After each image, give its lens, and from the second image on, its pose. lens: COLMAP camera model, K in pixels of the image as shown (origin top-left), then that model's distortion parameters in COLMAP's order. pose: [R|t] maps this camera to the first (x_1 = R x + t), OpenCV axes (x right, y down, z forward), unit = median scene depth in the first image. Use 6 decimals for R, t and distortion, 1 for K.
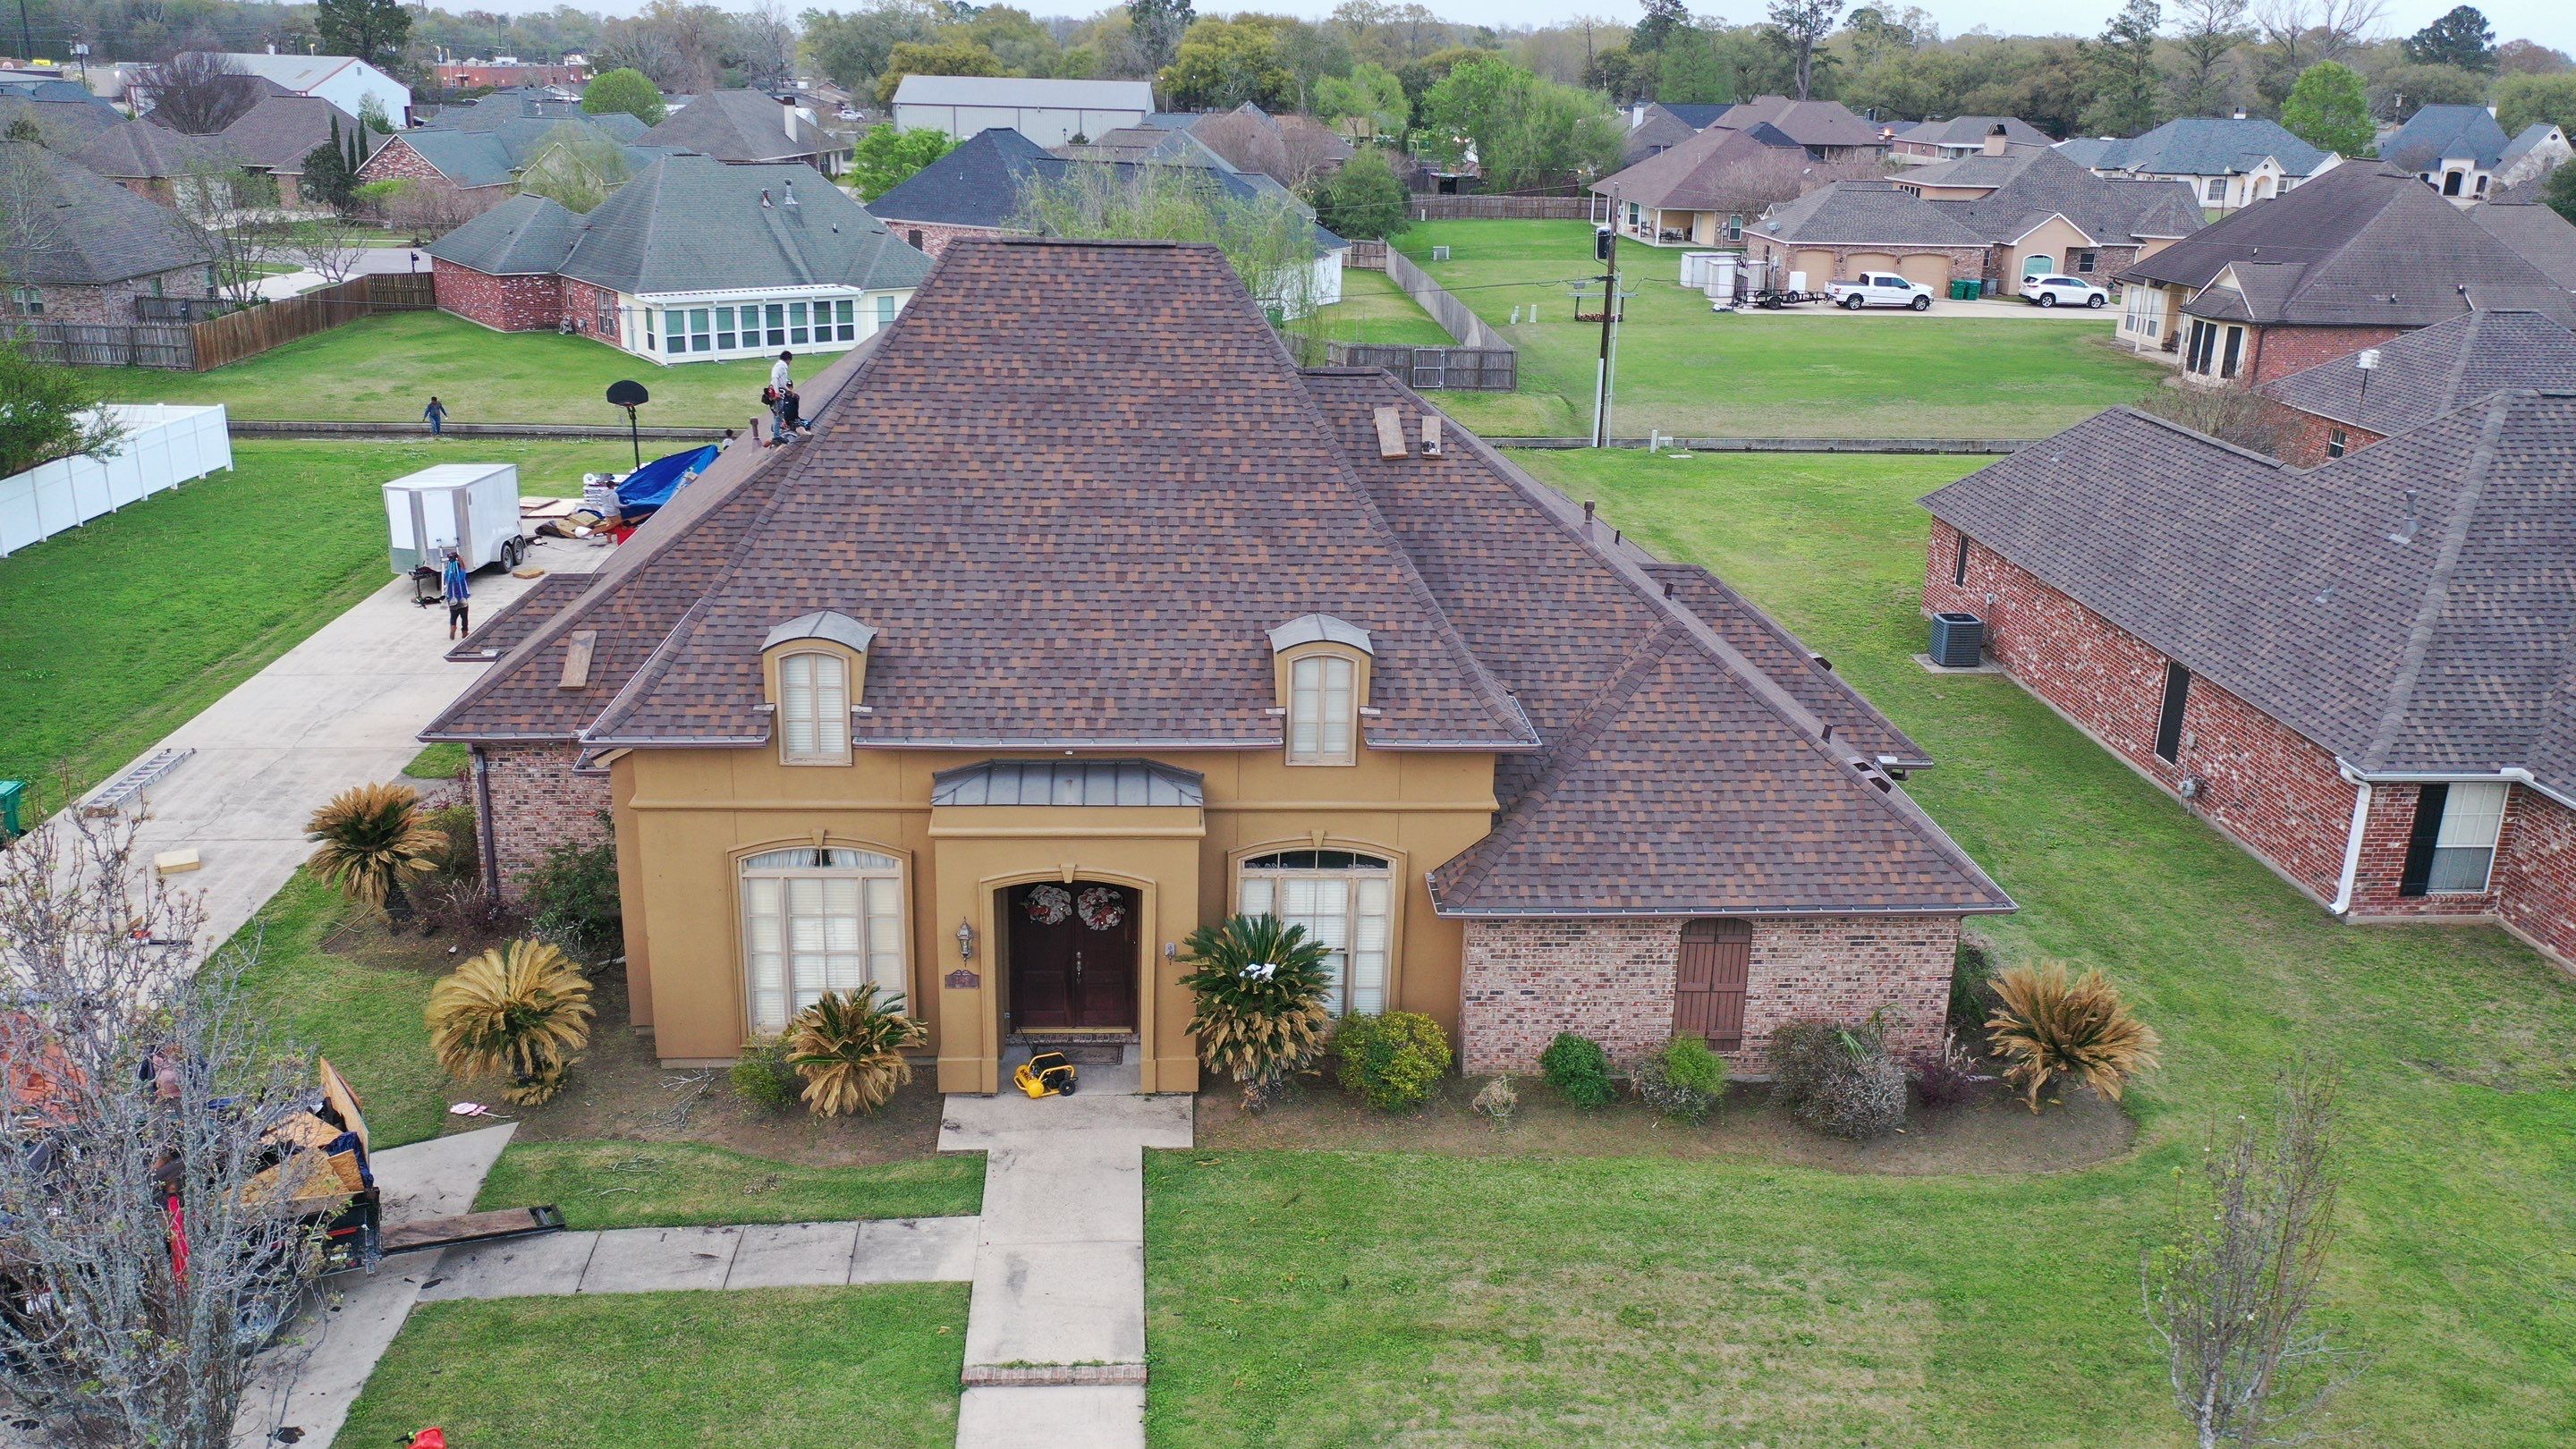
lens RADIAL K [[2018.7, 0, 1288.0], [0, 2018.7, 724.5], [0, 0, 1]] dist [0.002758, 0.000256]
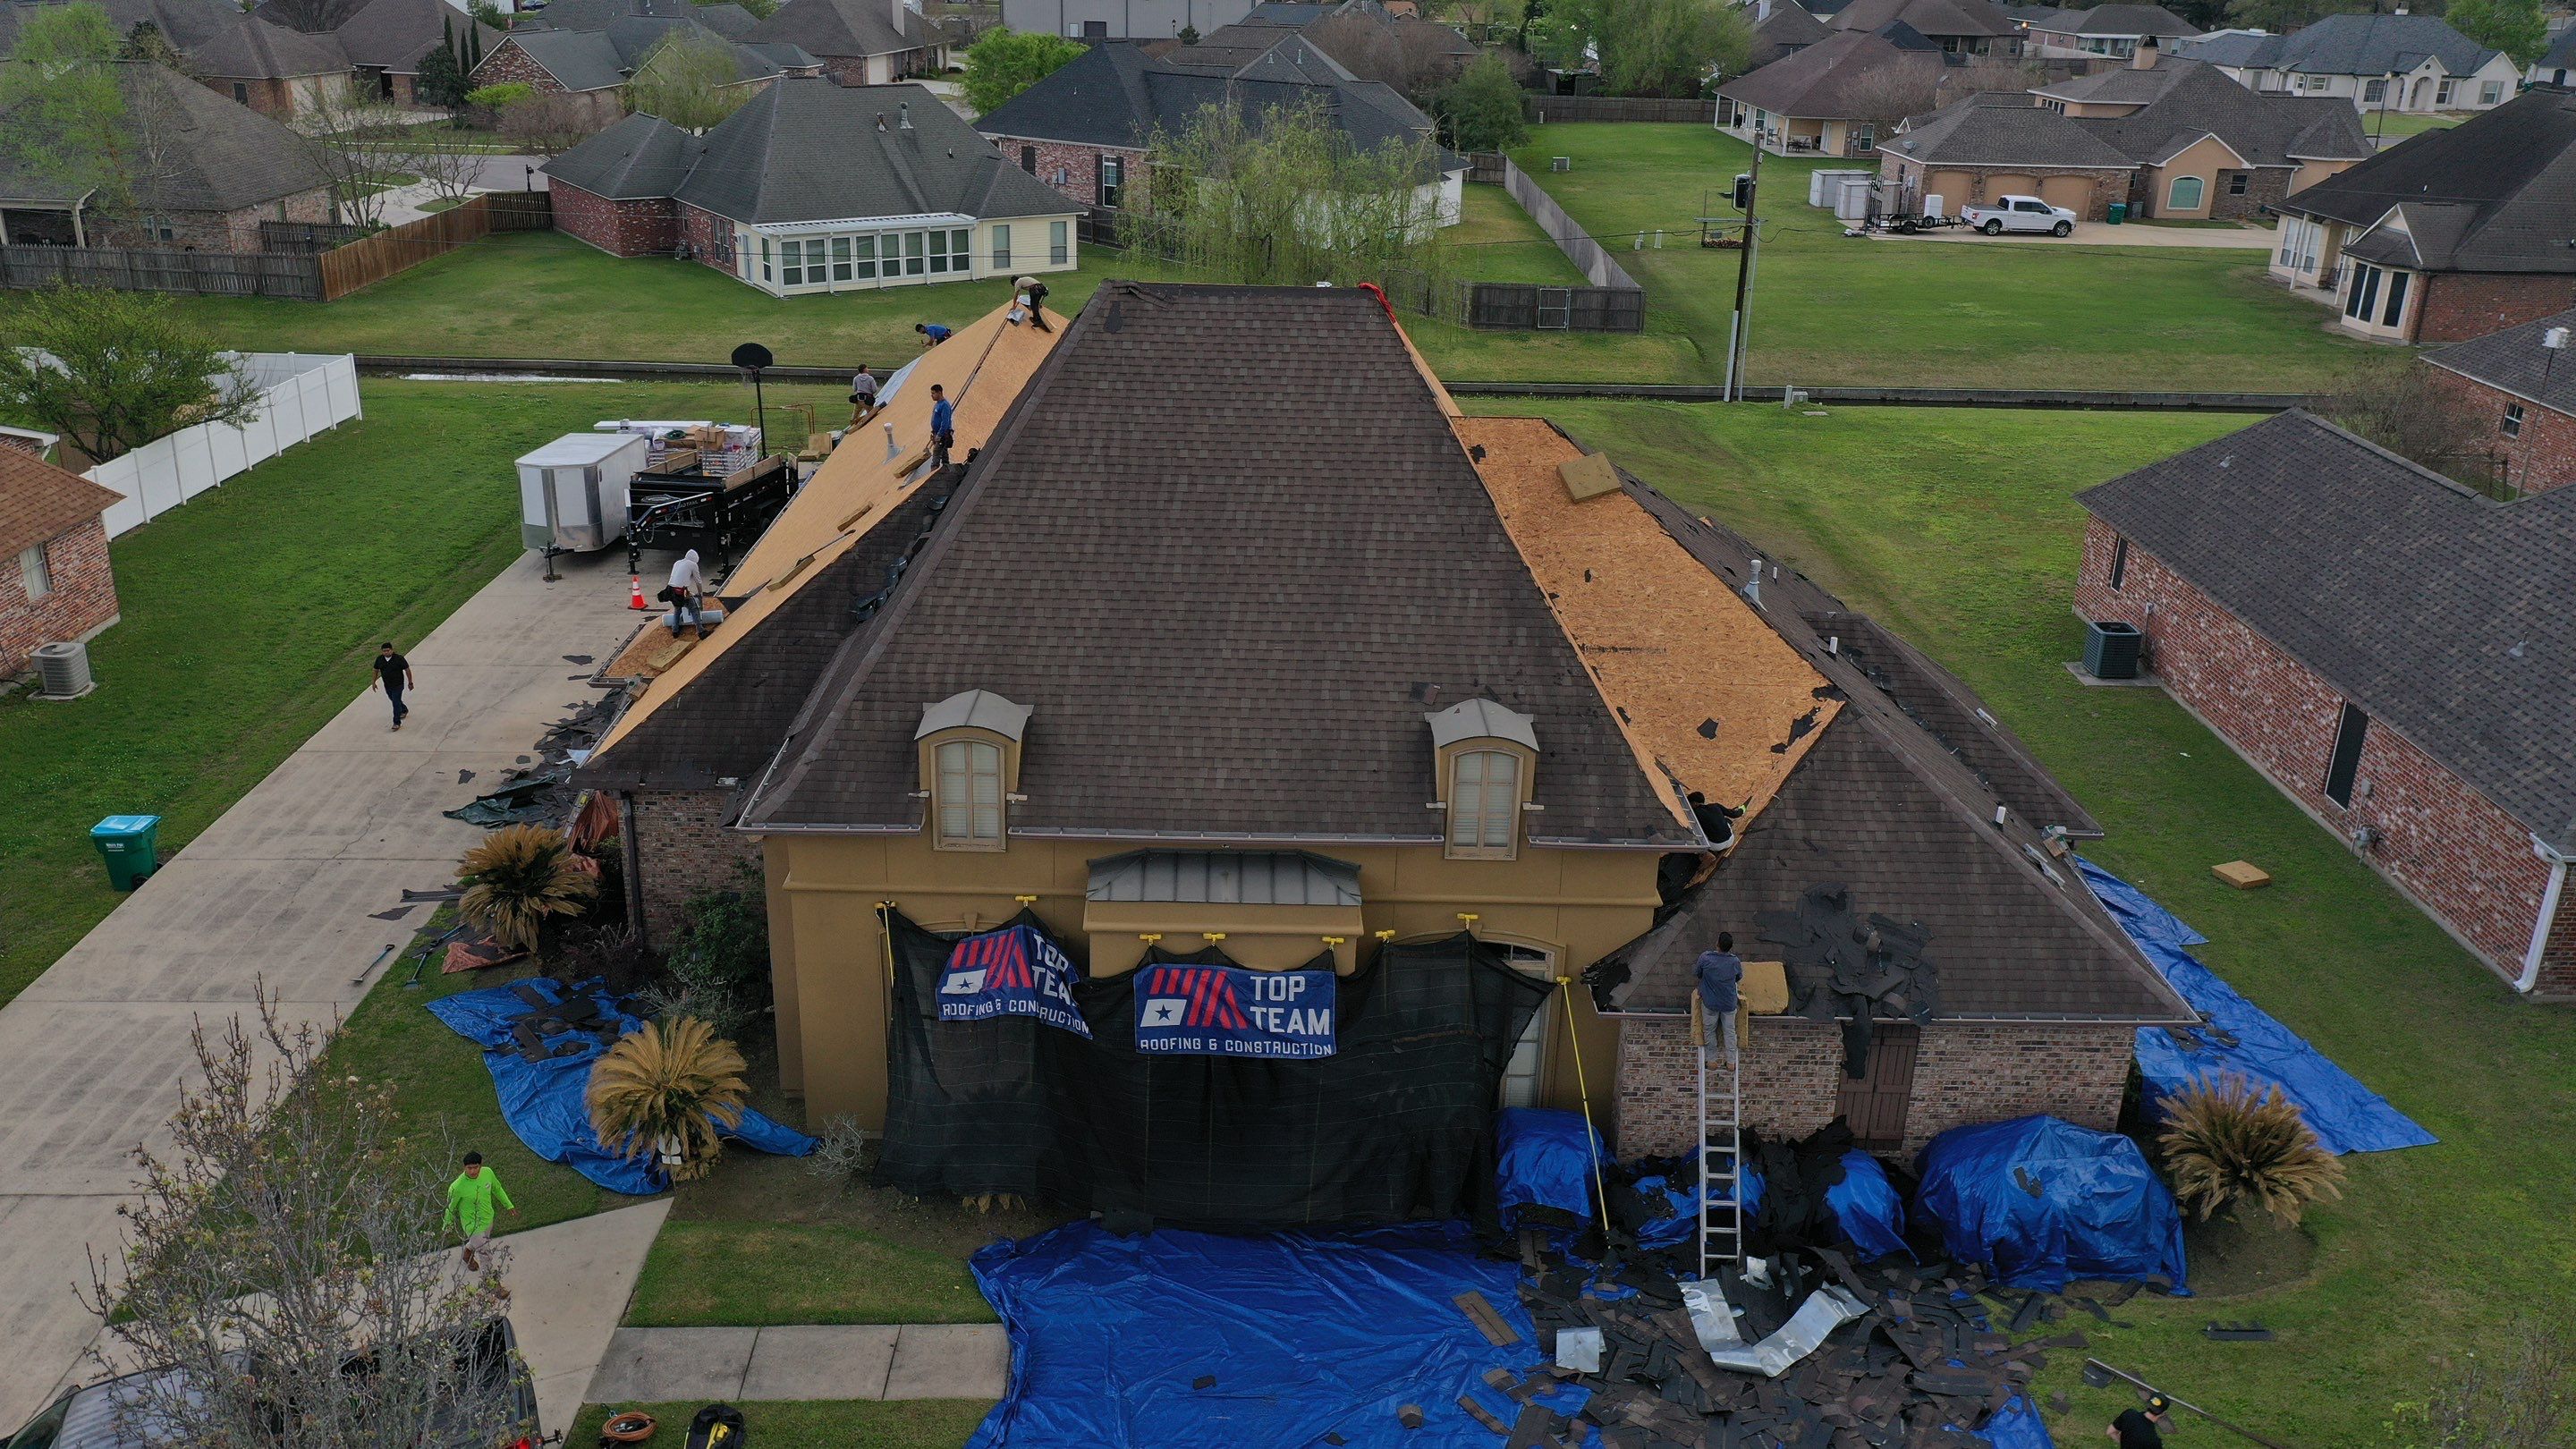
lens RADIAL K [[2024.4, 0, 1288.0], [0, 2024.4, 724.5], [0, 0, 1]] dist [-0.000177, 0.004597]
pose [[0.998769, 0.019294, -0.045706, -0.014147], [-0.016635, 0.998186, 0.057856, -0.042599], [0.046740, -0.057024, 0.997278, 0.008896]]
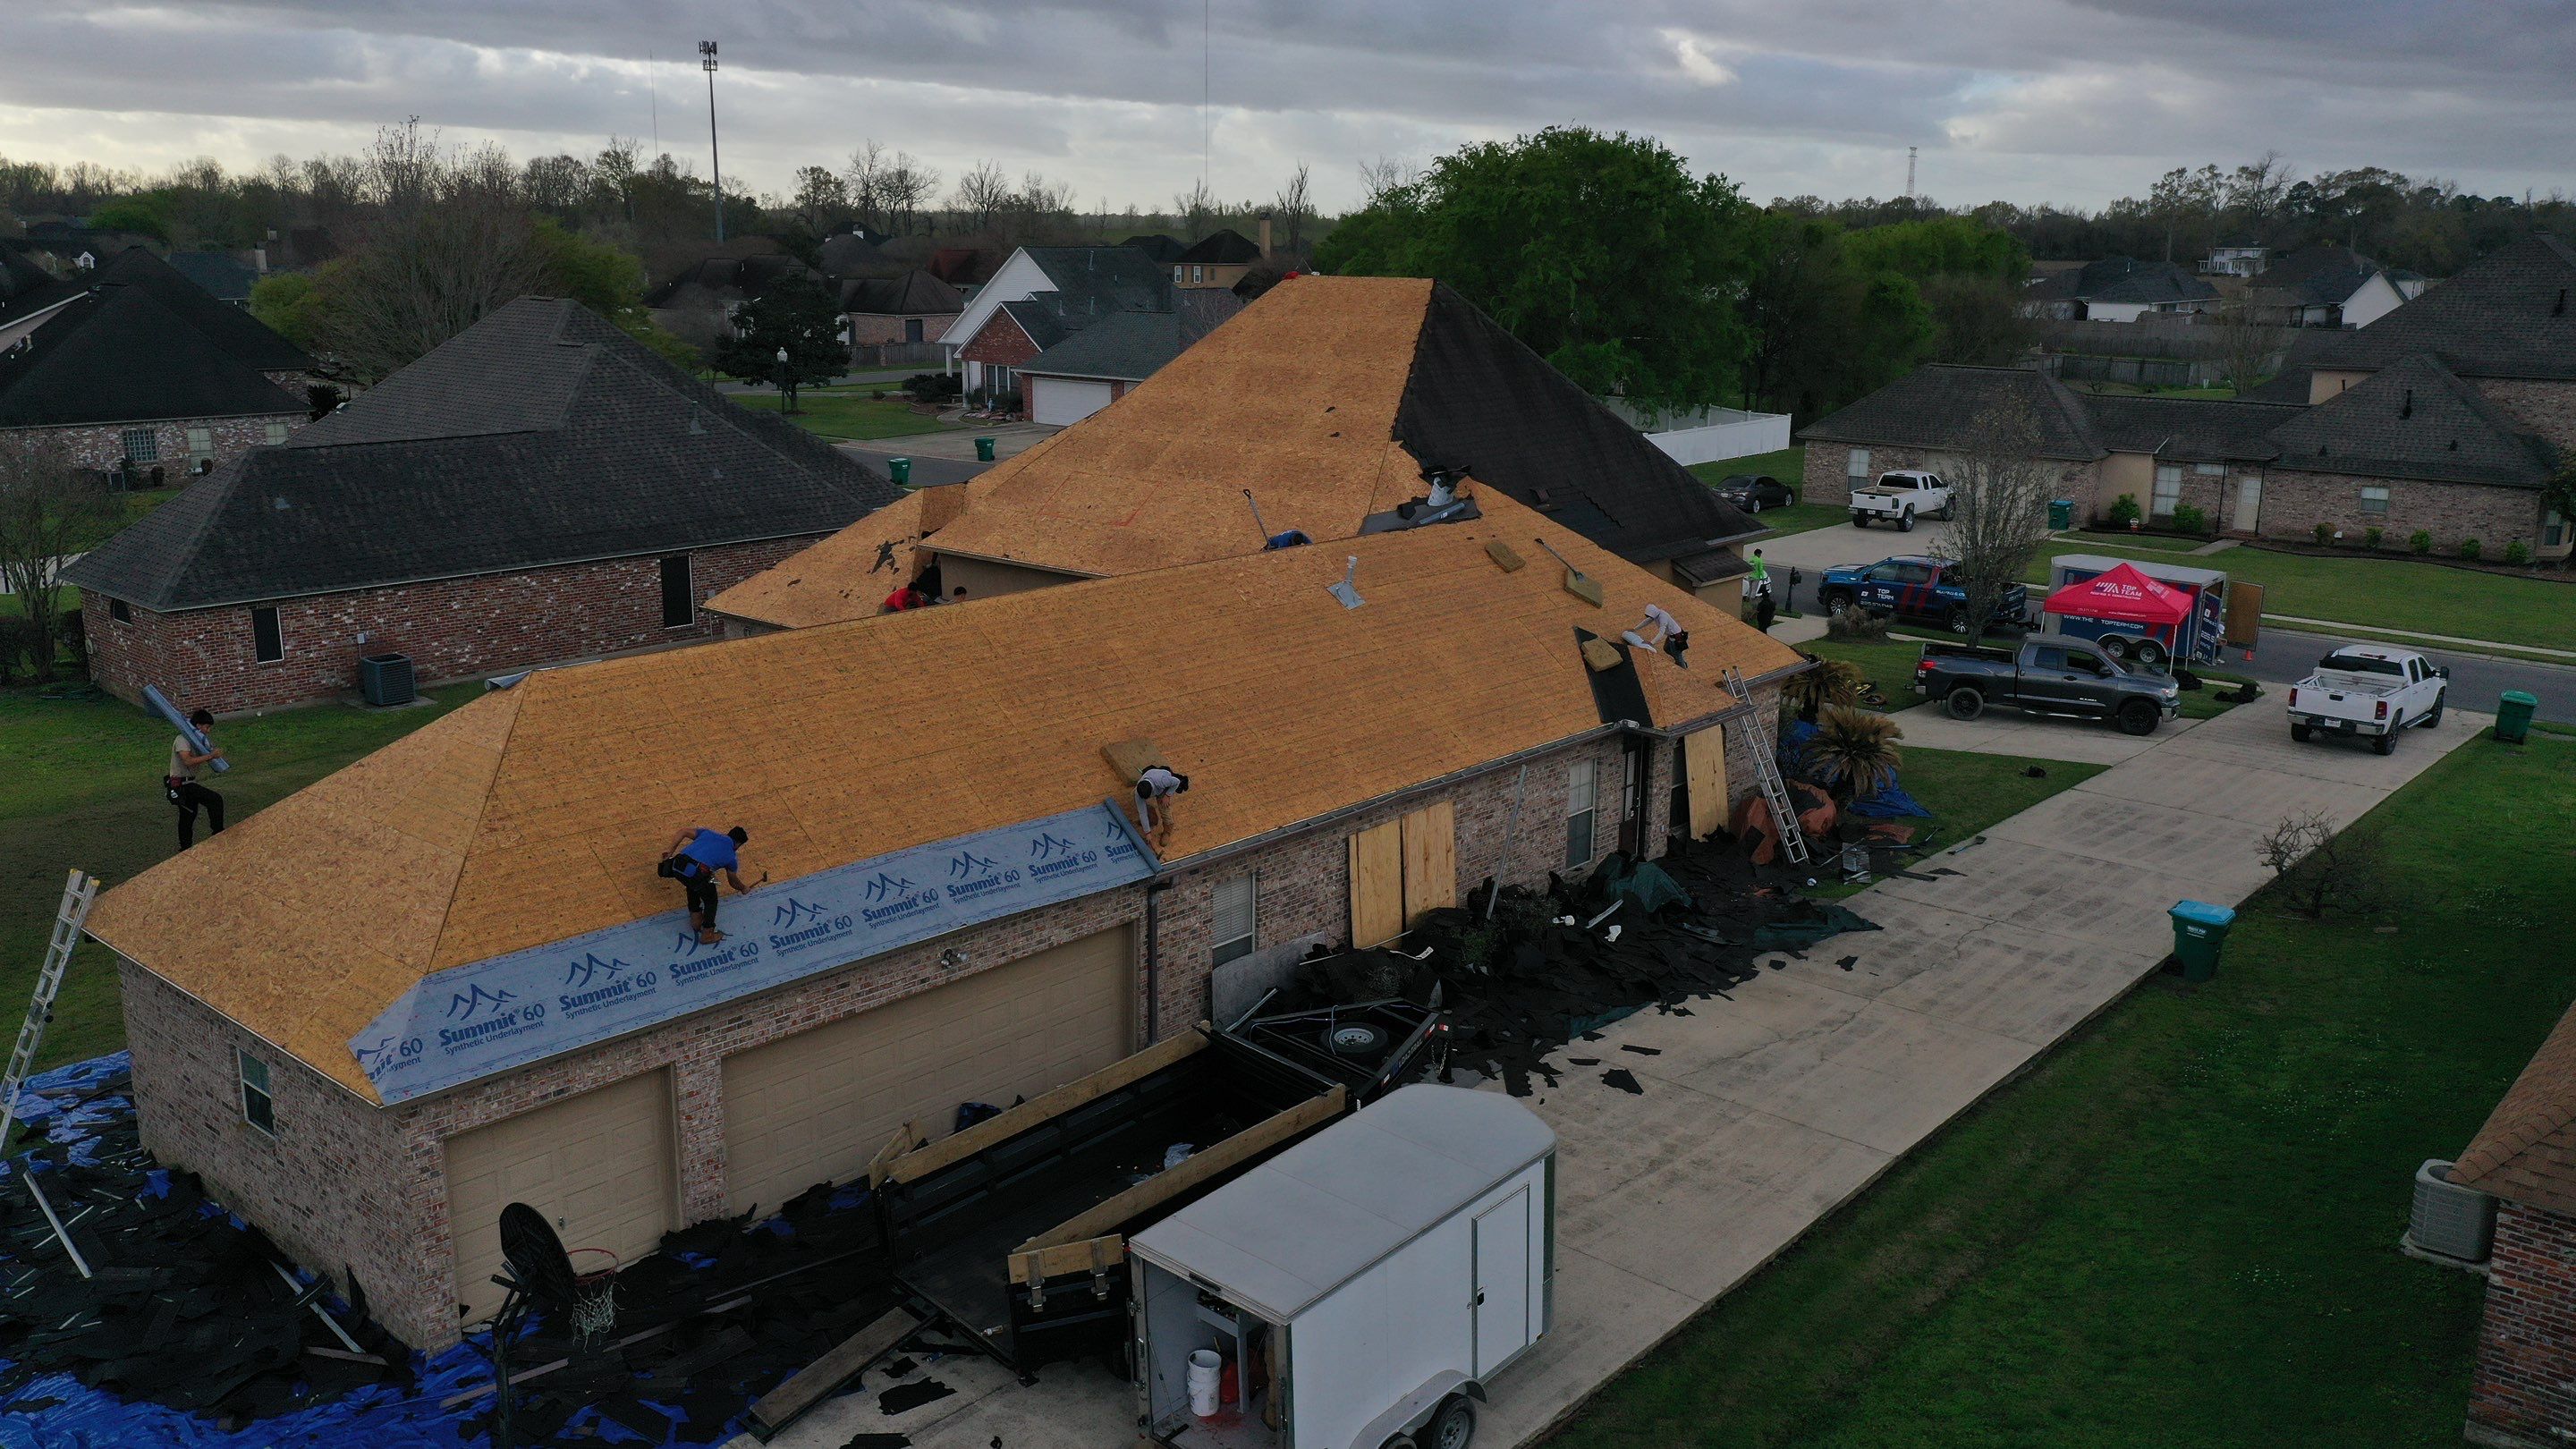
lens RADIAL K [[2018.7, 0, 1288.0], [0, 2018.7, 724.5], [0, 0, 1]] dist [0.002758, 0.000256]
pose [[-0.704153, -0.191976, 0.683603, -0.539798], [0.205068, 0.866746, 0.454641, -0.310565], [-0.679790, 0.460322, -0.570954, 0.987128]]
